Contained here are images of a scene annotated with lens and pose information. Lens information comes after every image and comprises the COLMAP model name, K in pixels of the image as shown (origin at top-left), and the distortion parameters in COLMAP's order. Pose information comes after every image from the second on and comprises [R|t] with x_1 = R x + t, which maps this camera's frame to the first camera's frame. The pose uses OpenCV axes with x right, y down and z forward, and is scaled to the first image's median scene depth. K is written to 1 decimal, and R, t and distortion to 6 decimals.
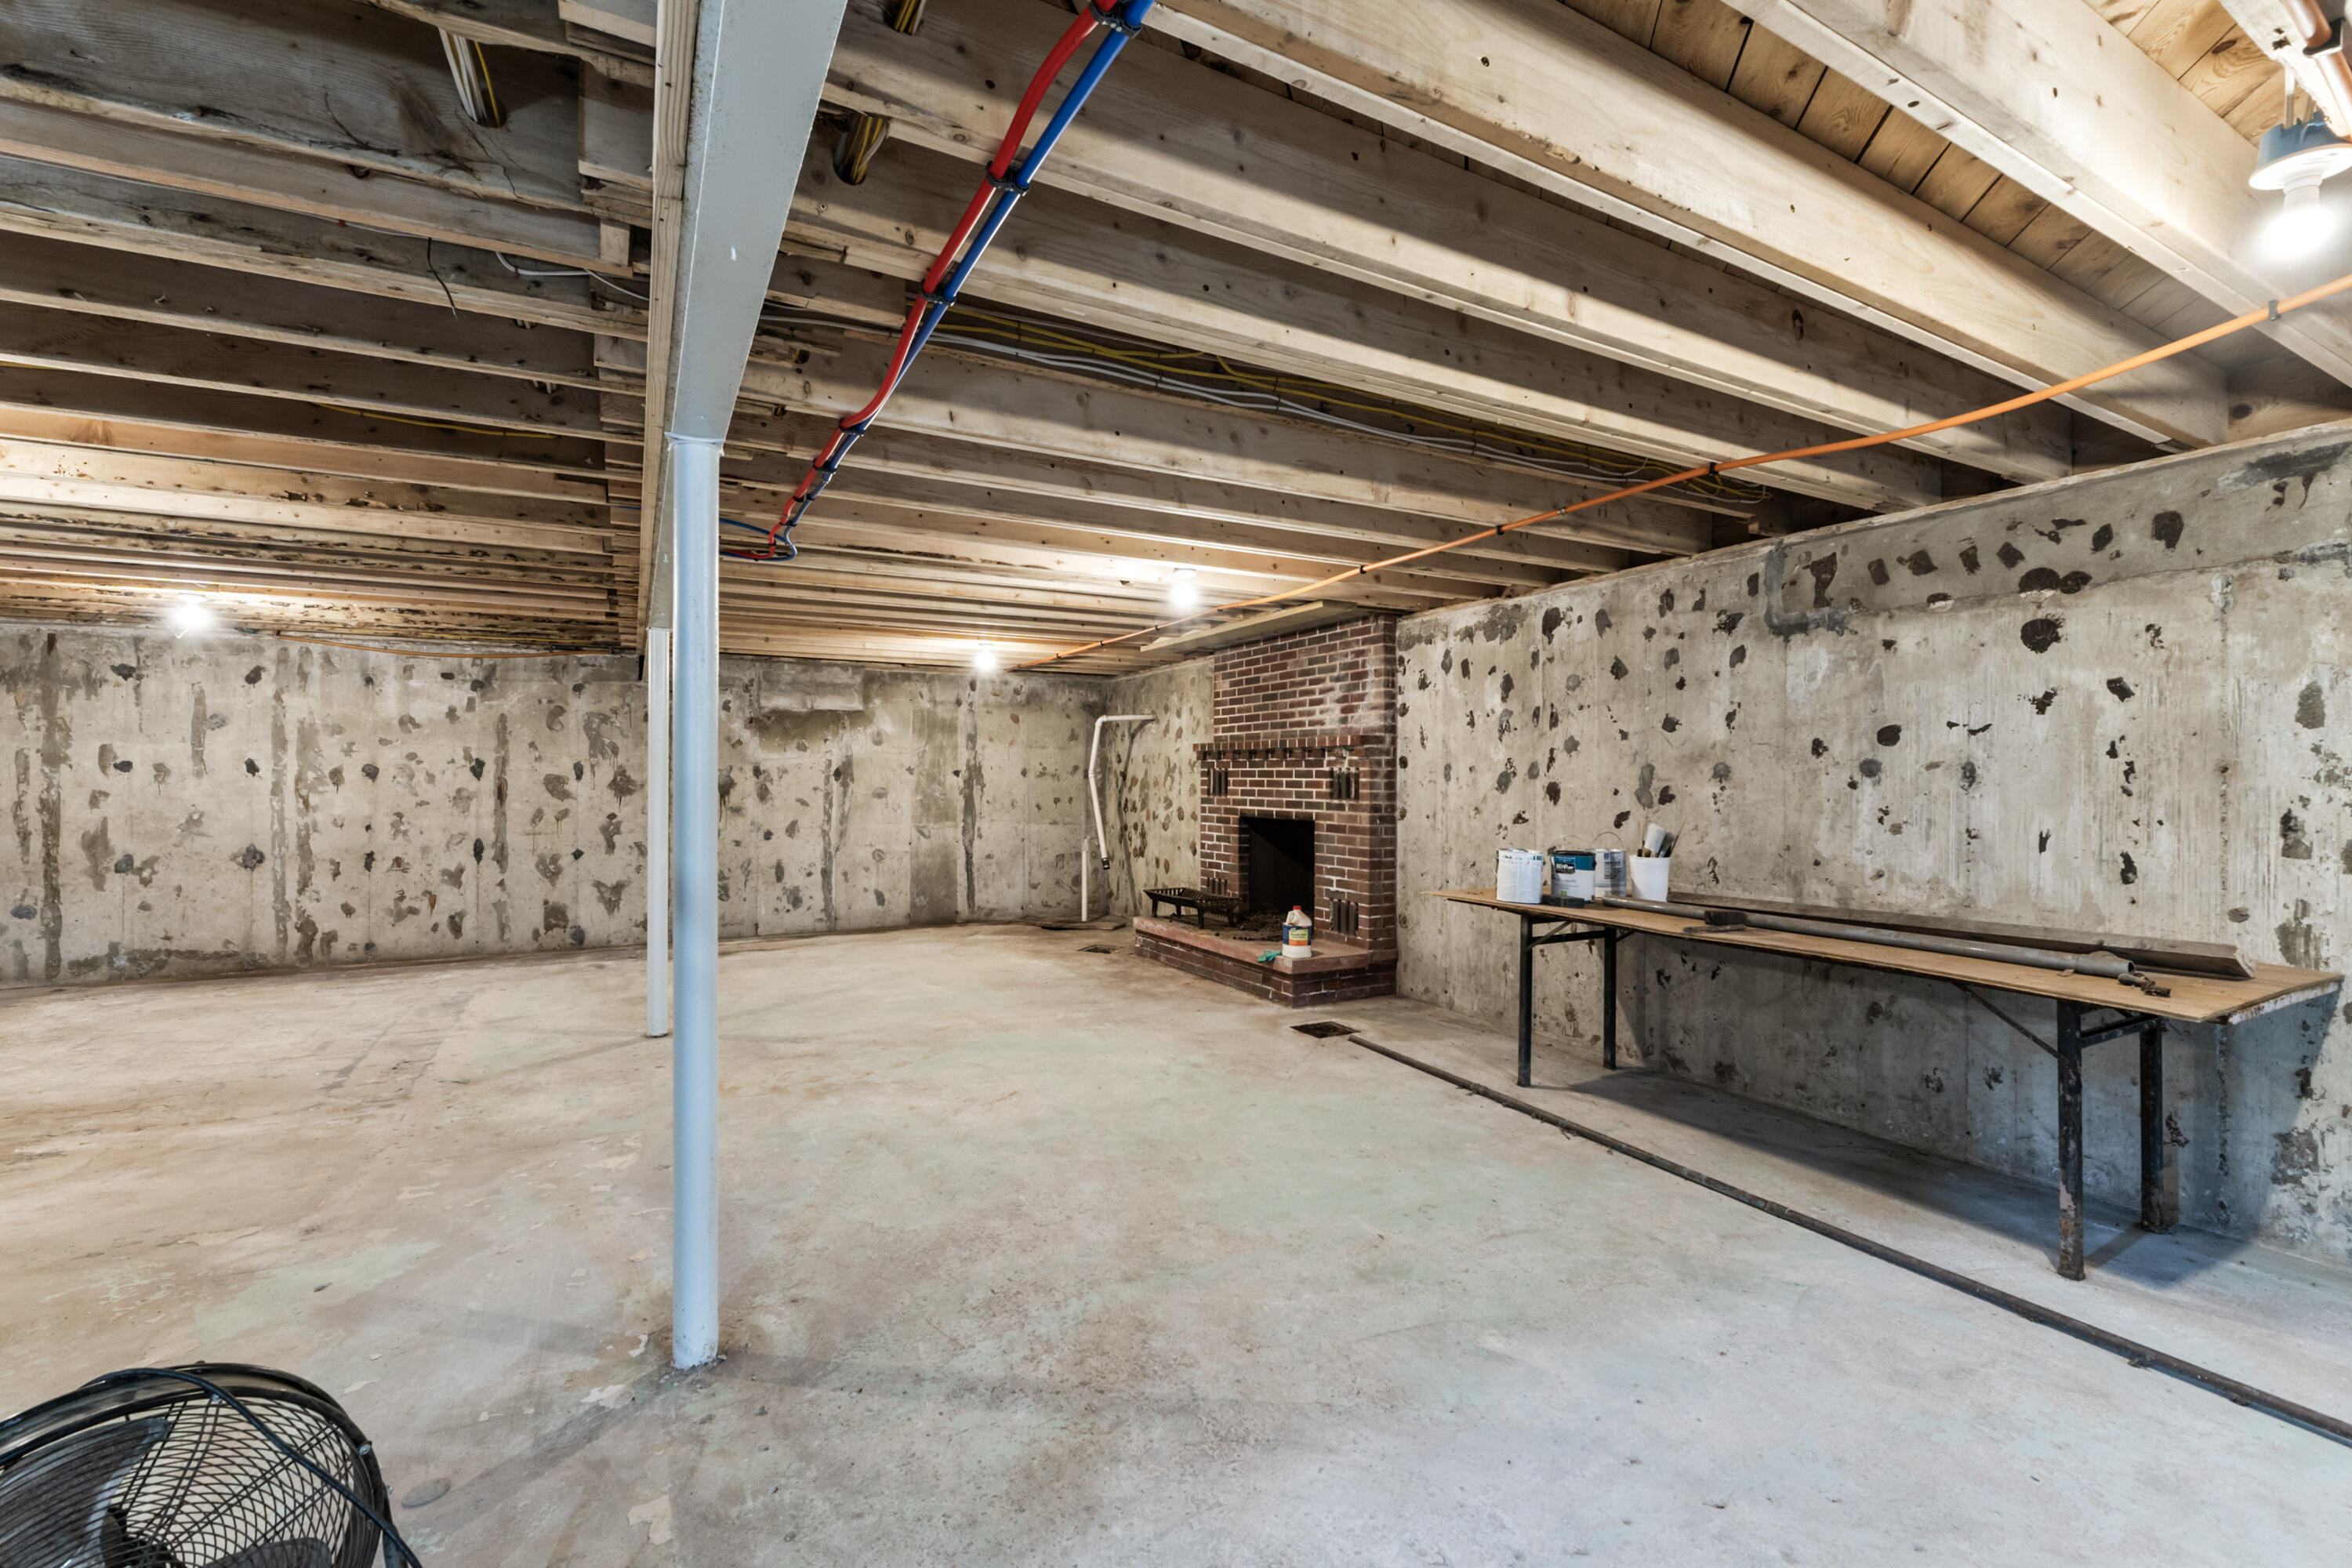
lens RADIAL K [[996.8, 0, 1176.5], [0, 996.8, 780.8], [0, 0, 1]] dist [-0.001760, -0.000291]
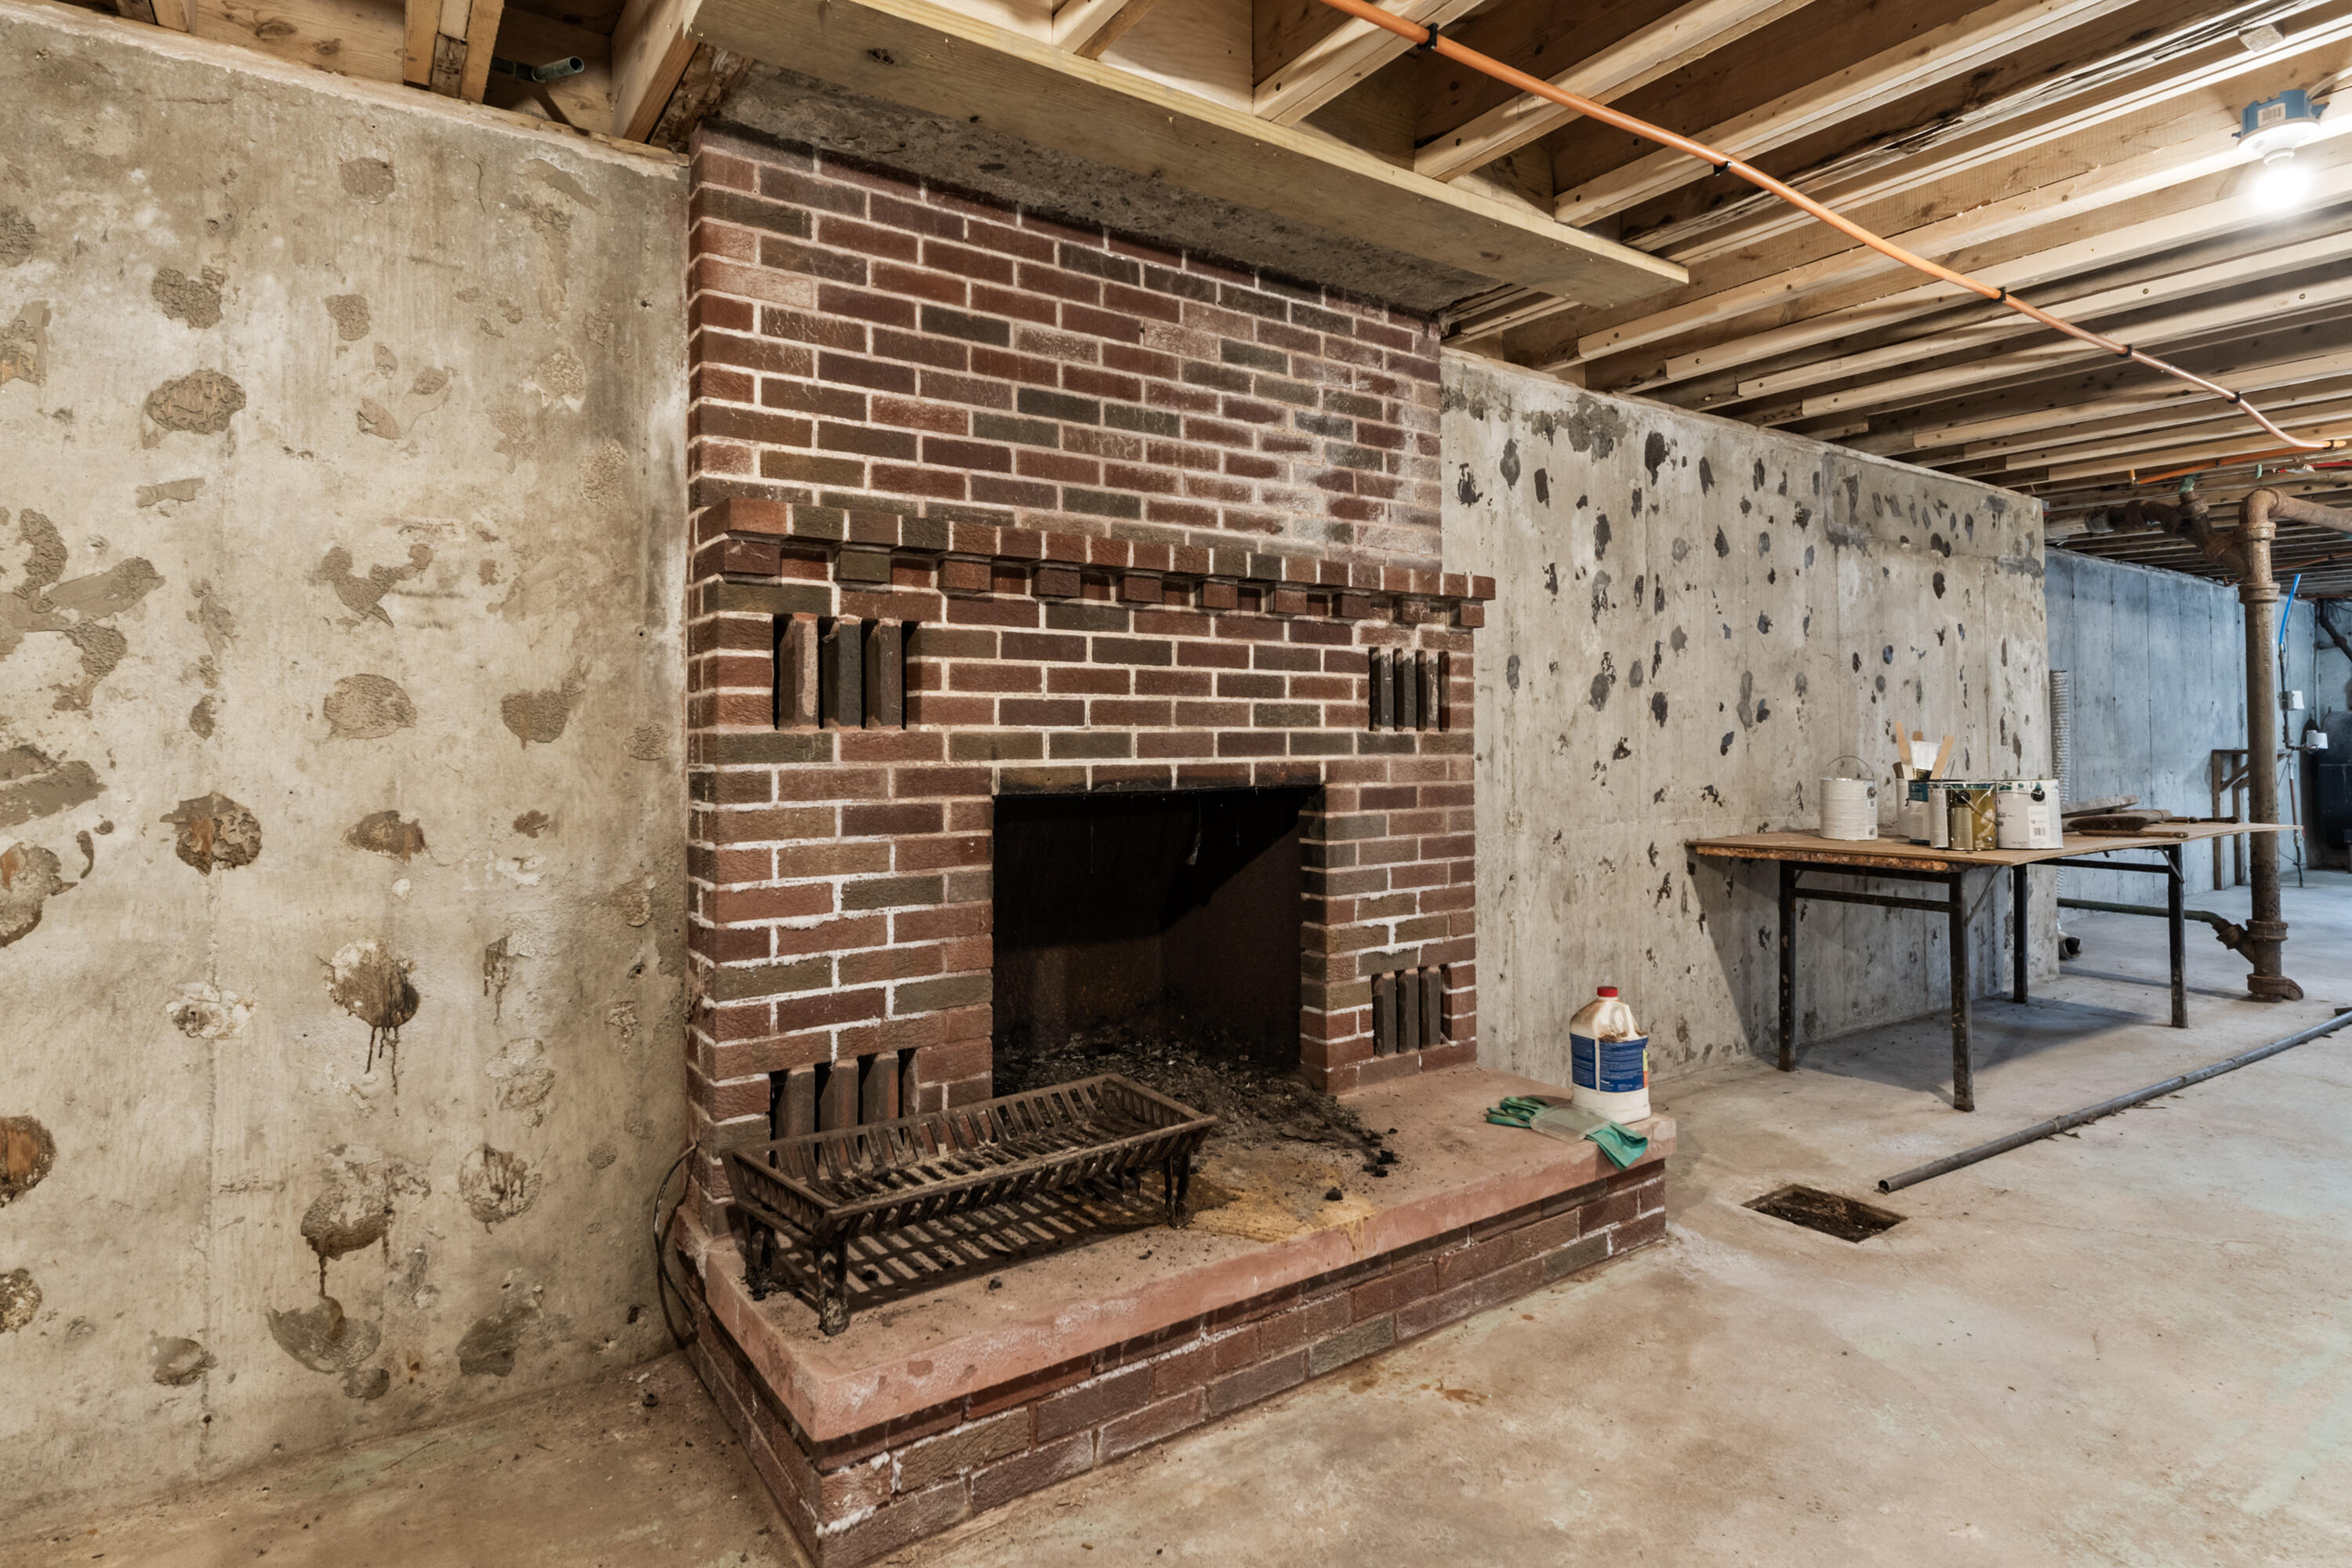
lens RADIAL K [[1227.1, 0, 1174.2], [0, 1227.1, 710.5], [0, 0, 1]] dist [-0.002320, -0.000251]
pose [[-0.101566, 0.016824, 0.994686, -0.335085], [0.006093, 0.999849, -0.016289, 0.020402], [-0.994810, 0.004406, -0.101654, 1.161956]]
